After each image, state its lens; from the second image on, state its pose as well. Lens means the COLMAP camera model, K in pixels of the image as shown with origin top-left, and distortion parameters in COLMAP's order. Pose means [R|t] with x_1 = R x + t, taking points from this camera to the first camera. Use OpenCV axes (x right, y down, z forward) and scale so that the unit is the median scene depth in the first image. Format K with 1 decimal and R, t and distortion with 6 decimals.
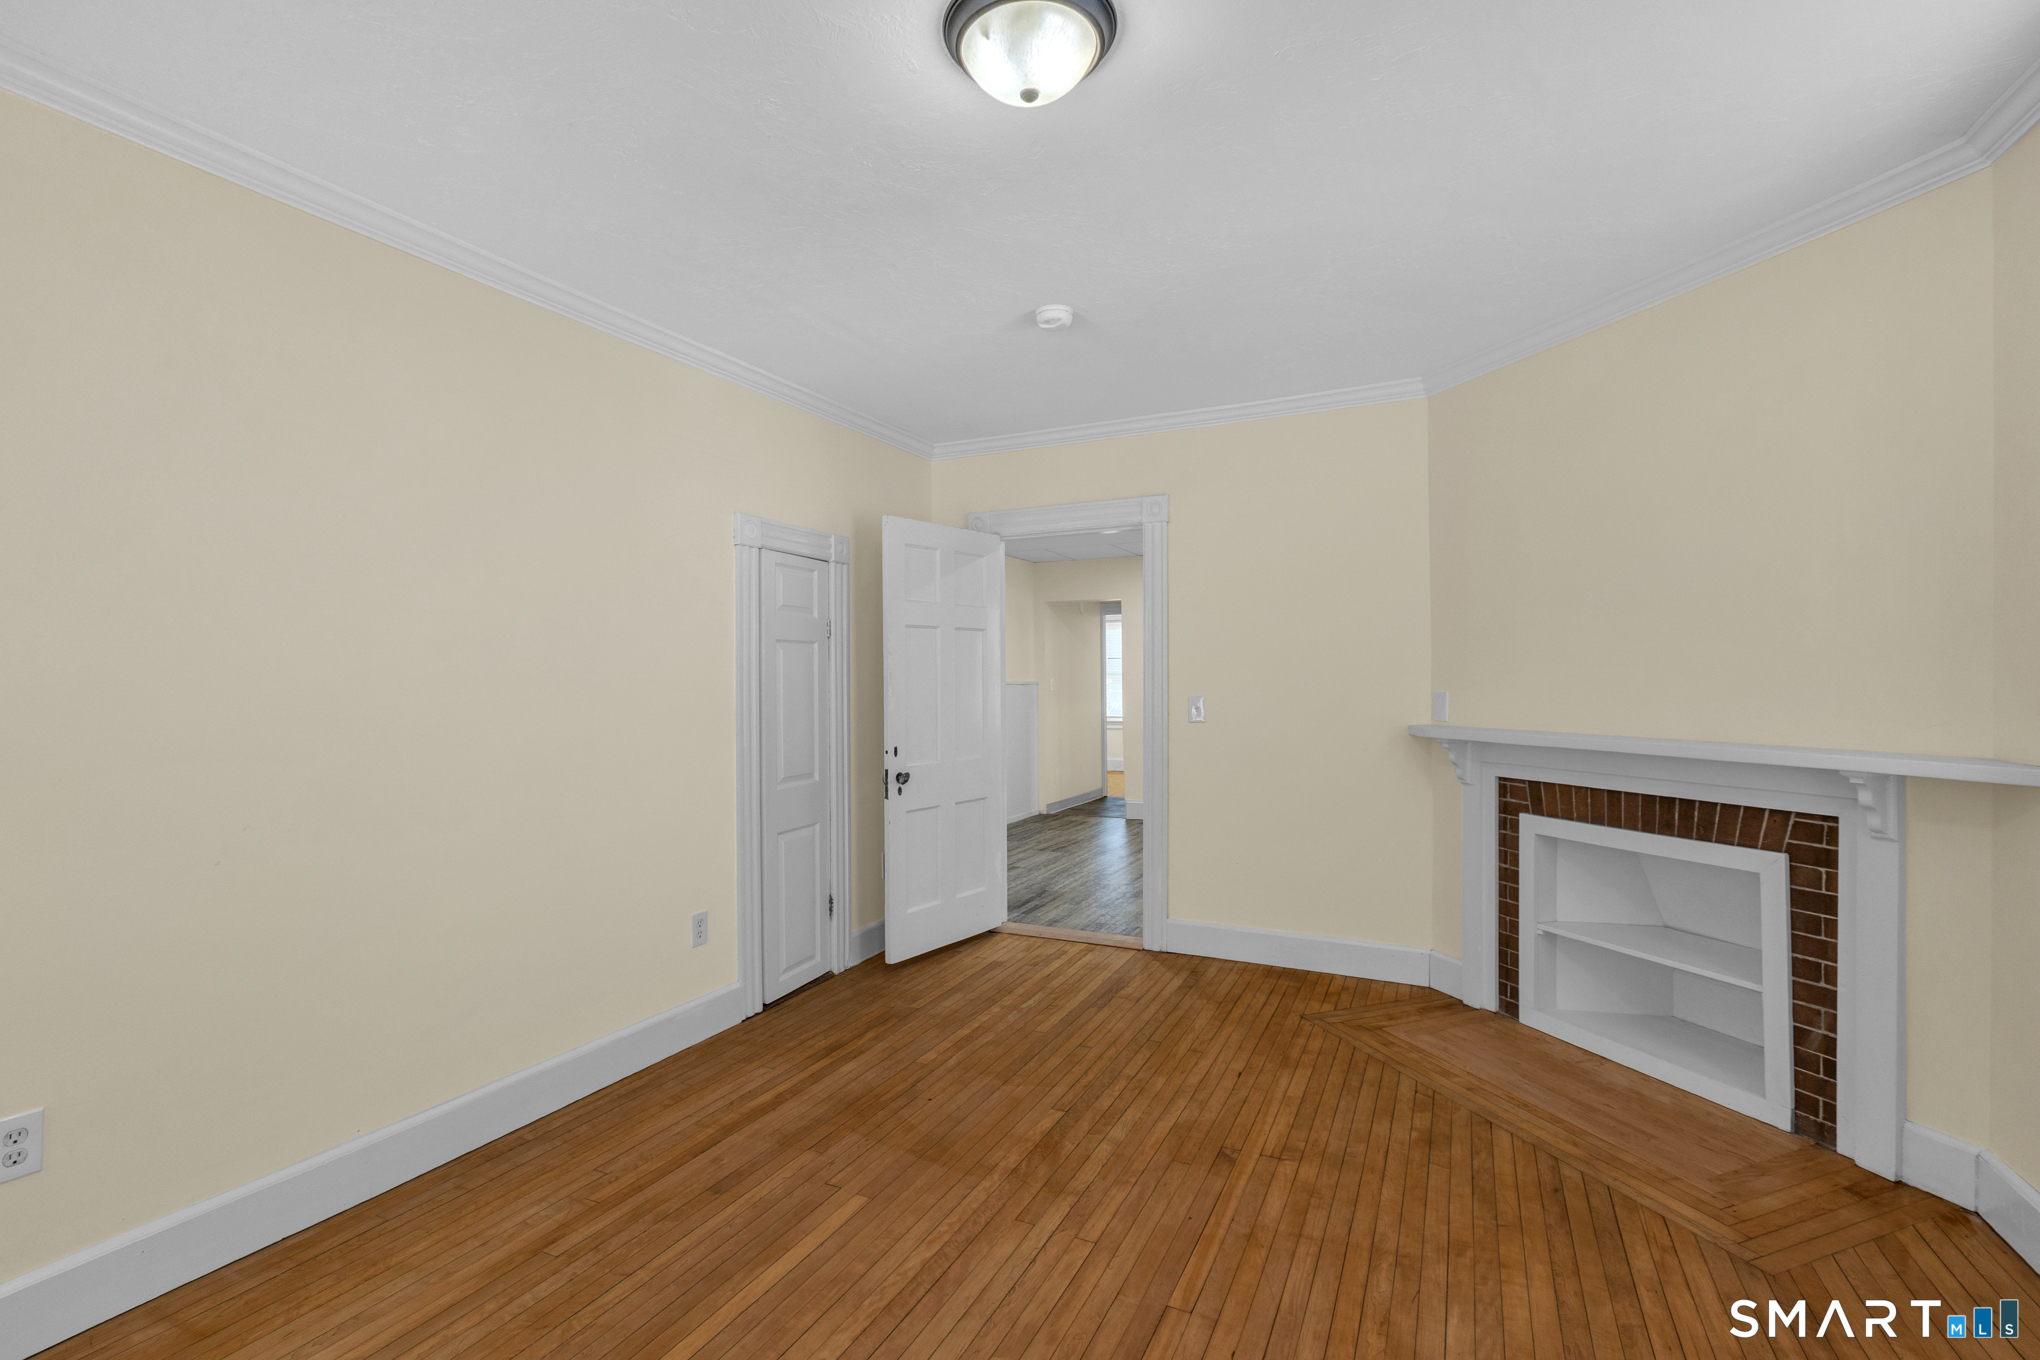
lens RADIAL K [[919.9, 0, 1035.6], [0, 919.9, 693.1], [0, 0, 1]] dist [0.001832, -0.001201]
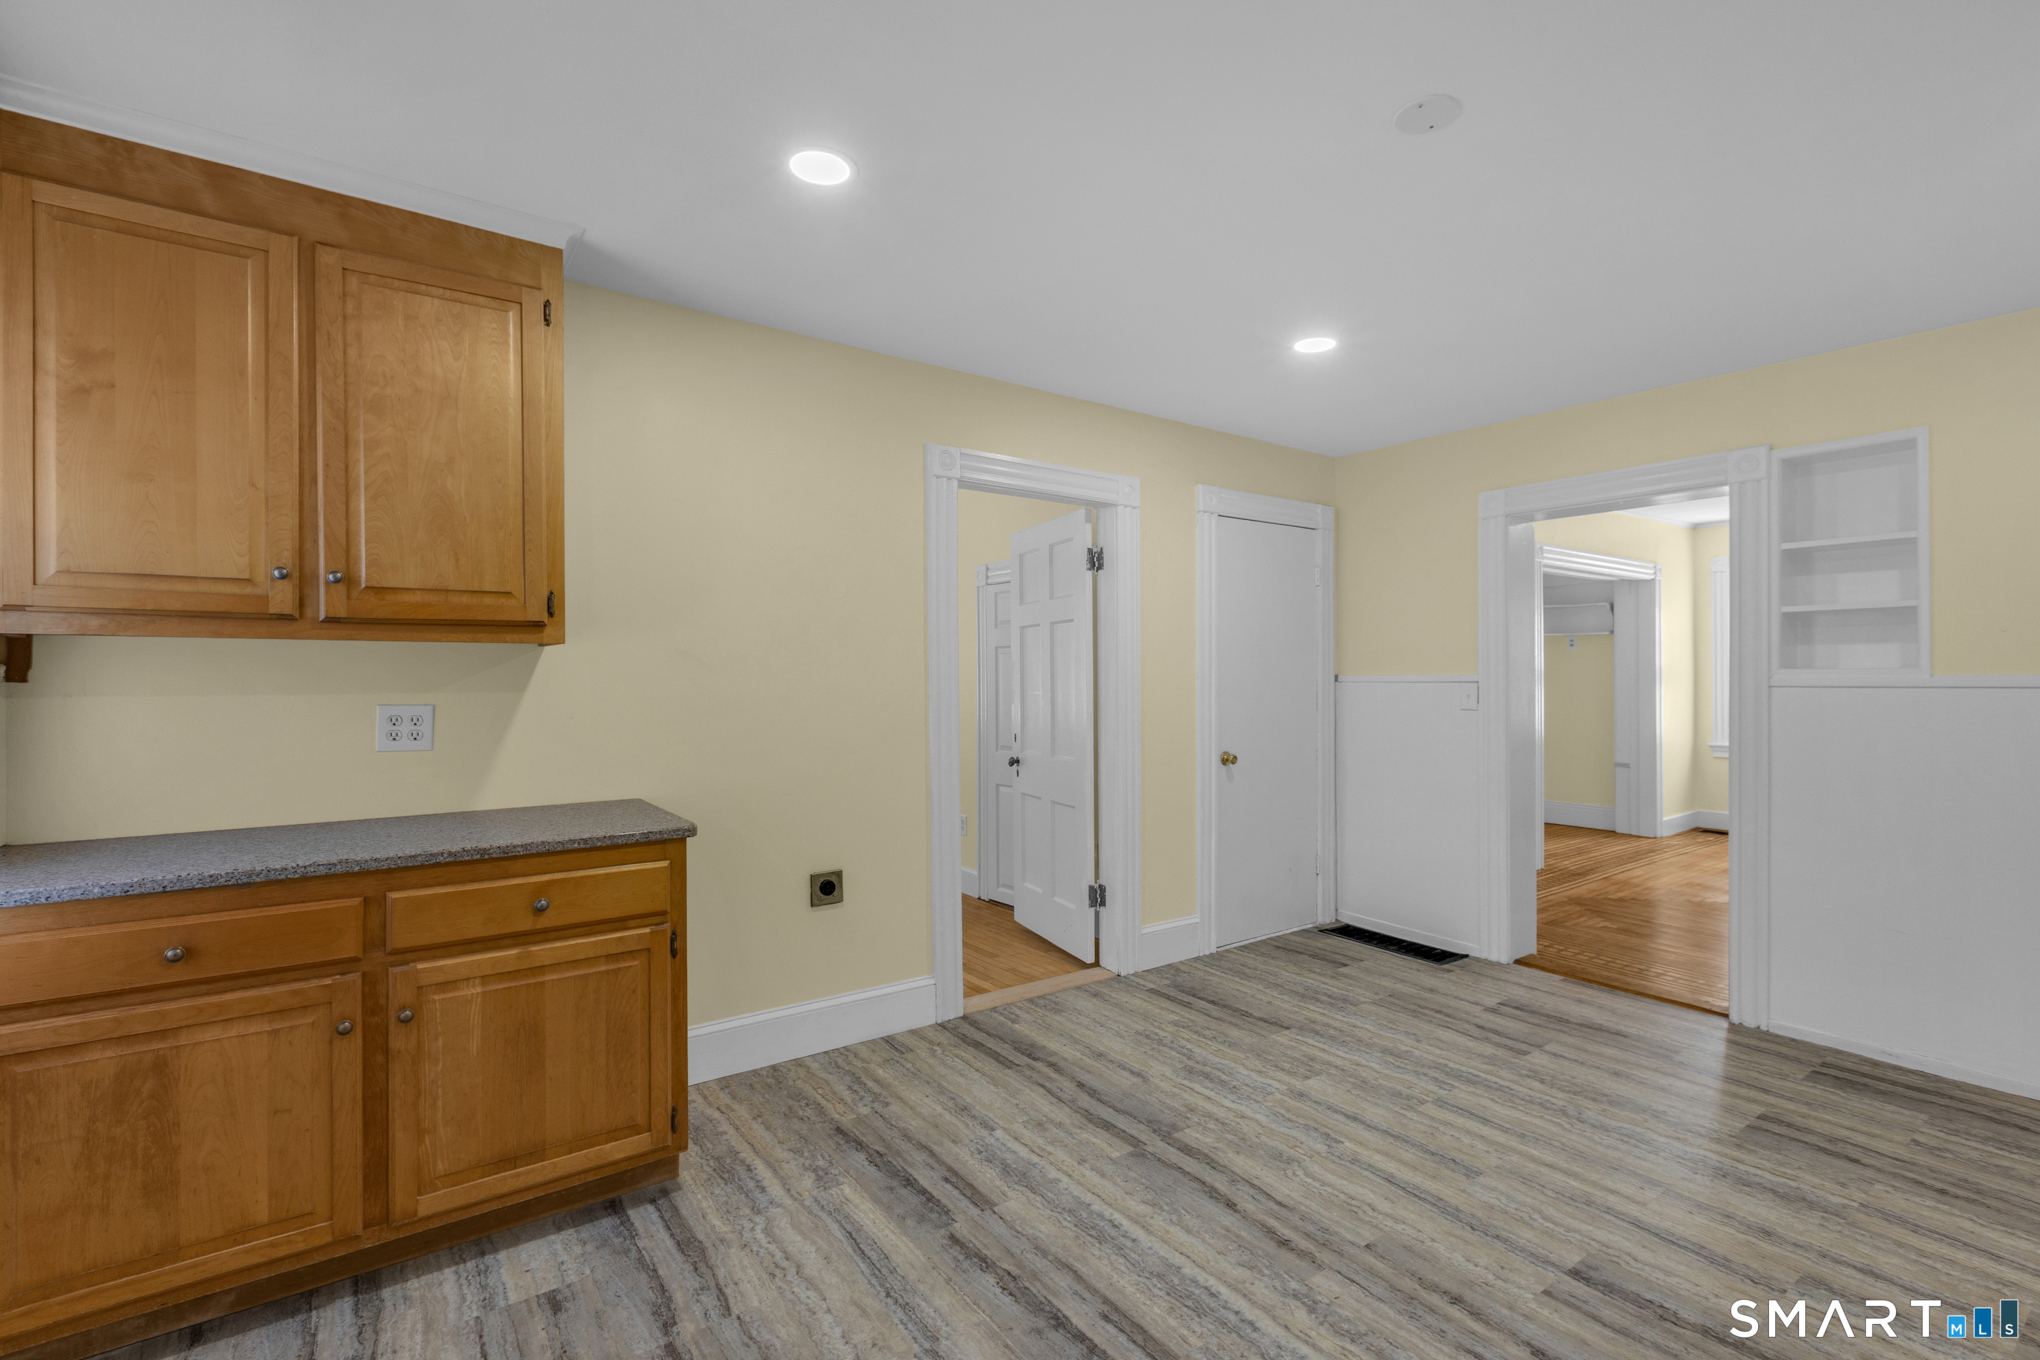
lens RADIAL K [[919.9, 0, 1018.9], [0, 919.9, 667.8], [0, 0, 1]] dist [0.001832, -0.001201]
pose [[-0.496007, -0.004516, -0.868307, 0.673810], [-0.008380, 0.999965, -0.000413, -0.022276], [0.868278, 0.007071, -0.496027, 1.234464]]
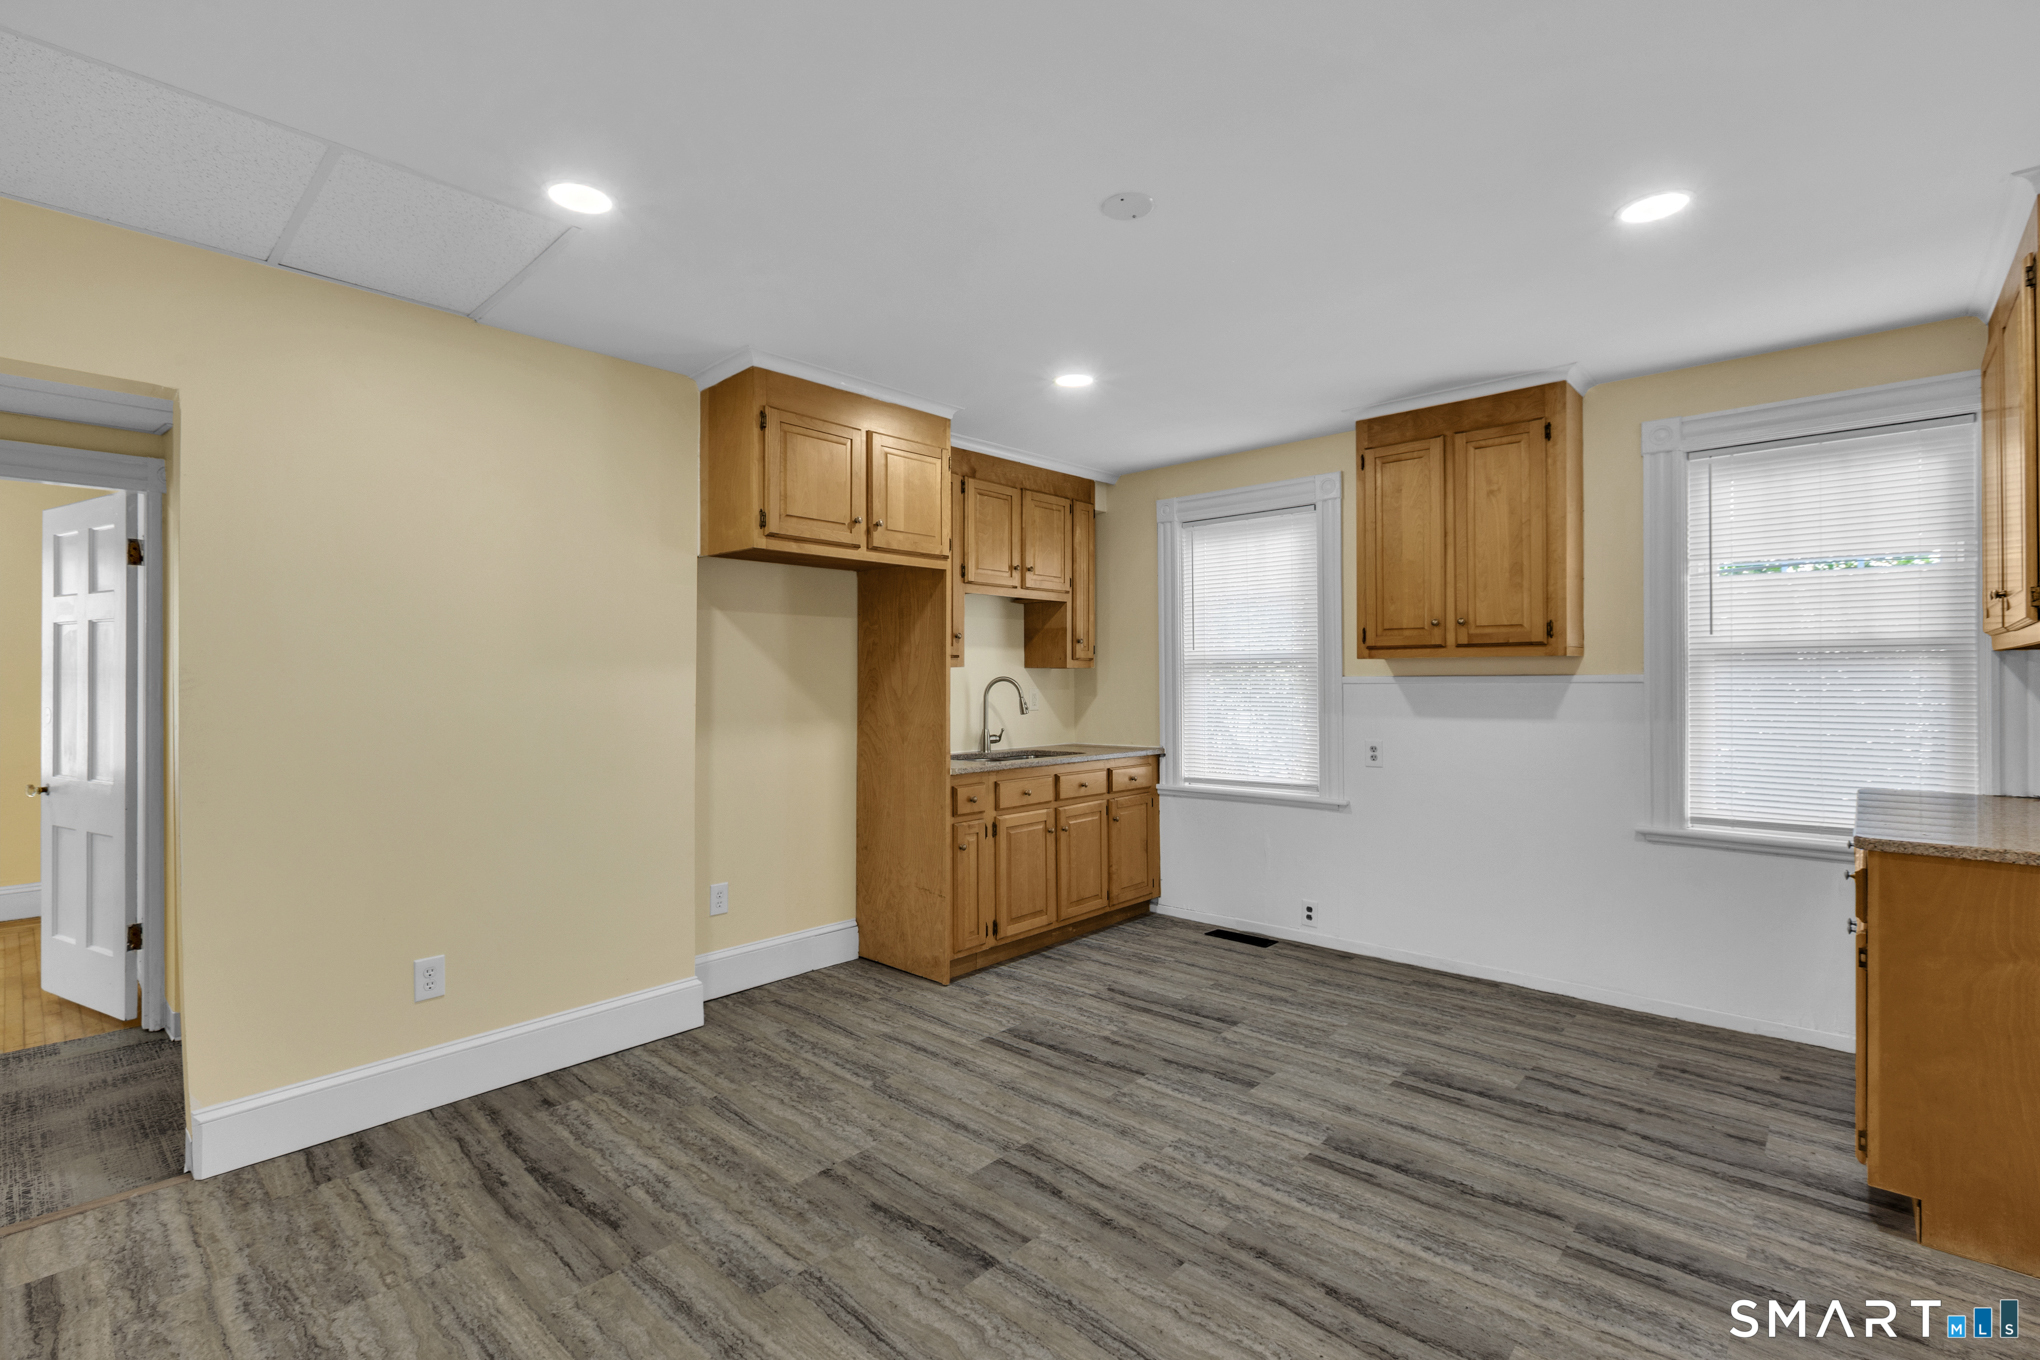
lens RADIAL K [[919.9, 0, 1015.6], [0, 919.9, 674.7], [0, 0, 1]] dist [0.001832, -0.001201]
pose [[0.311378, 0.007319, 0.950258, -0.149696], [0.012947, 0.999845, -0.011944, -0.018545], [-0.950198, 0.016022, 0.311235, 1.109794]]
